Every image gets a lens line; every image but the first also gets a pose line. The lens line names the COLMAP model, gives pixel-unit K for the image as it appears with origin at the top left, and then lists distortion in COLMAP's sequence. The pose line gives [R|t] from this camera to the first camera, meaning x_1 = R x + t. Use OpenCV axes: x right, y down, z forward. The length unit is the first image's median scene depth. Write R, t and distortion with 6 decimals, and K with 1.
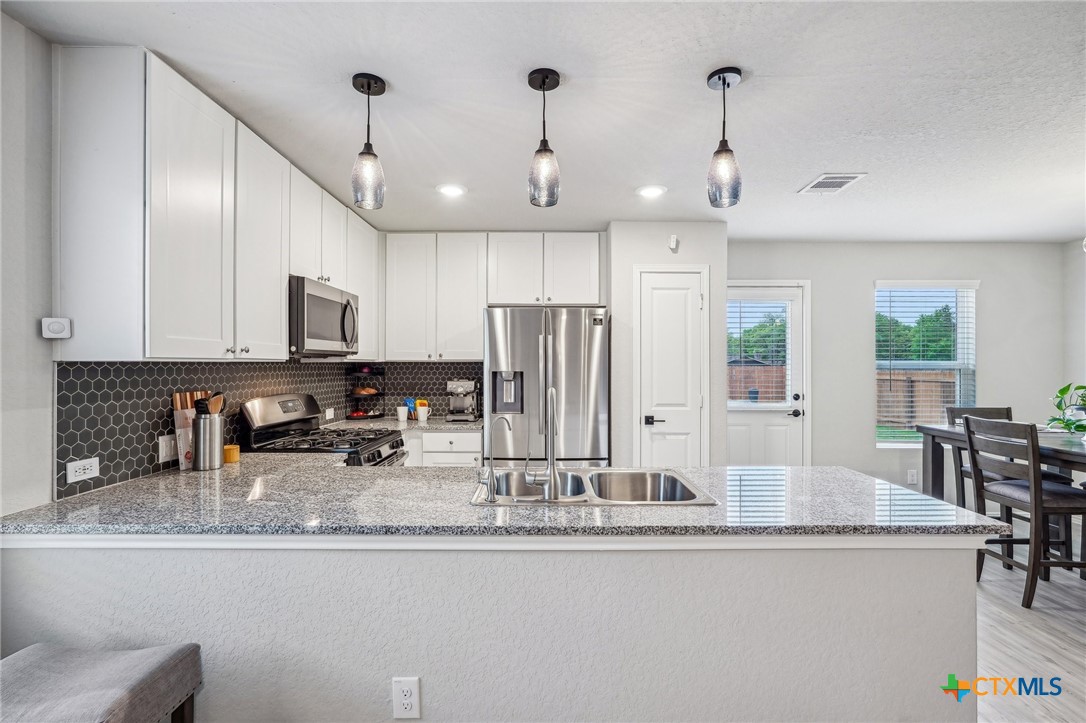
lens RADIAL K [[490.2, 0, 545.4], [0, 490.2, 361.9], [0, 0, 1]] dist [-0.013849, 0.008135]
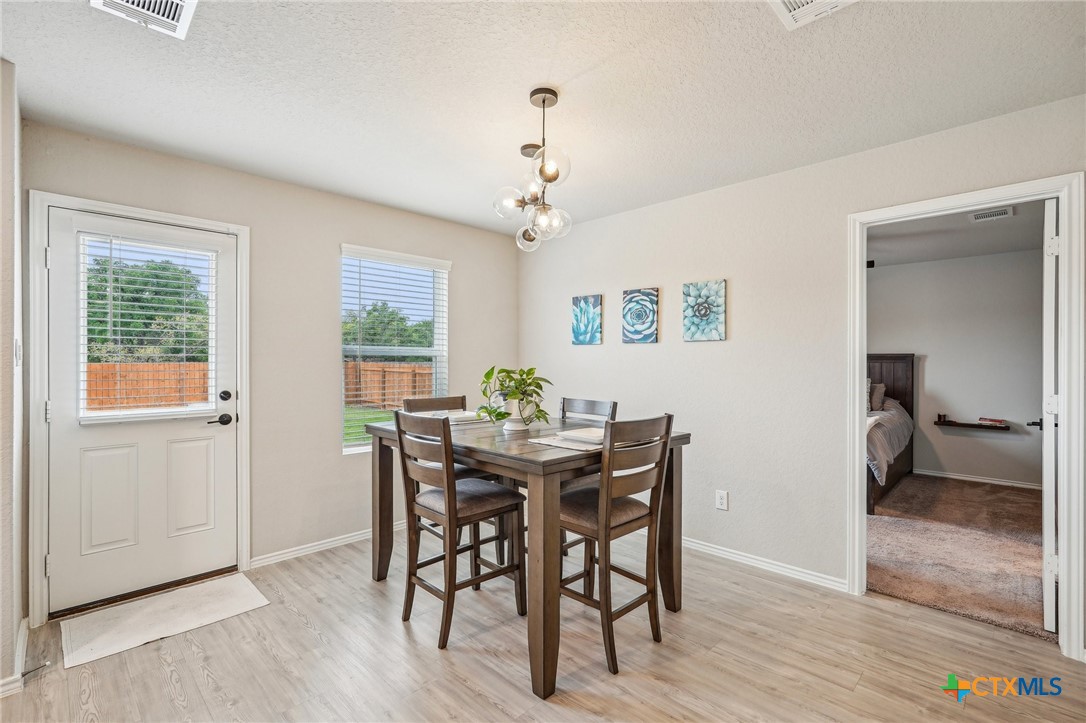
lens RADIAL K [[493.5, 0, 546.1], [0, 493.5, 359.1], [0, 0, 1]] dist [-0.017182, 0.011043]
pose [[0.700291, 0.002529, 0.713853, 0.536061], [-0.001802, 0.999997, -0.001775, 0.034325], [-0.713855, -0.000043, 0.700293, 0.319864]]
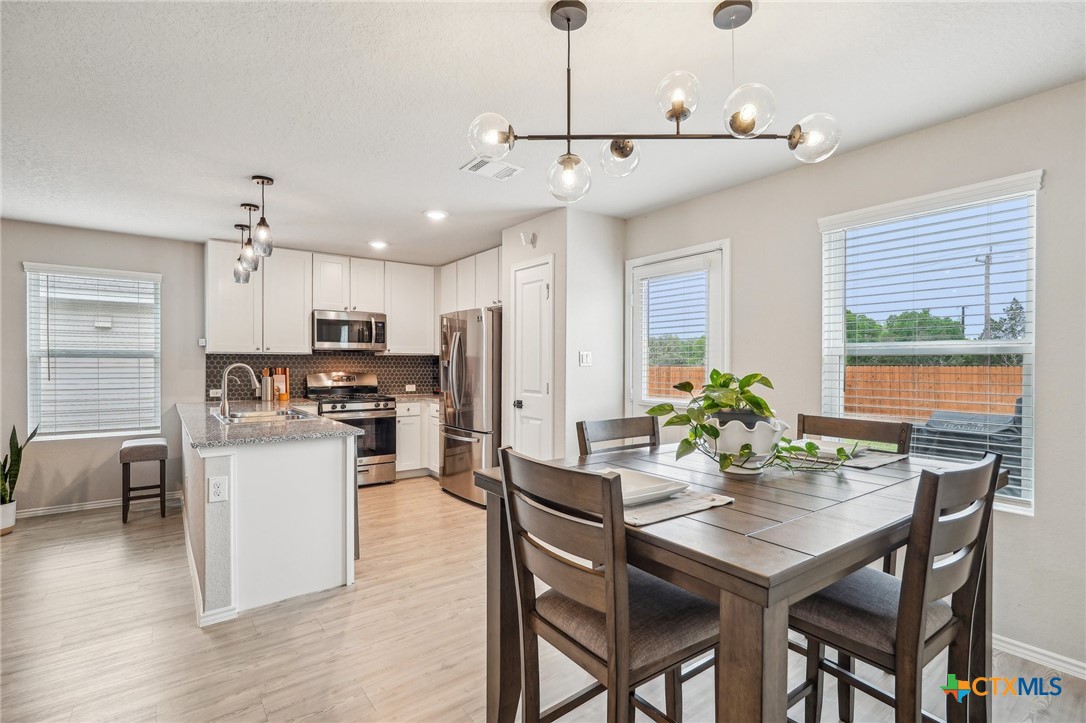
lens RADIAL K [[508.0, 0, 538.8], [0, 508.0, 366.1], [0, 0, 1]] dist [0.000832, 0.000667]
pose [[0.597066, 0.003259, -0.802185, 1.569682], [0.002385, 0.999980, 0.005838, 0.035863], [0.802188, -0.005399, 0.597047, 0.475428]]
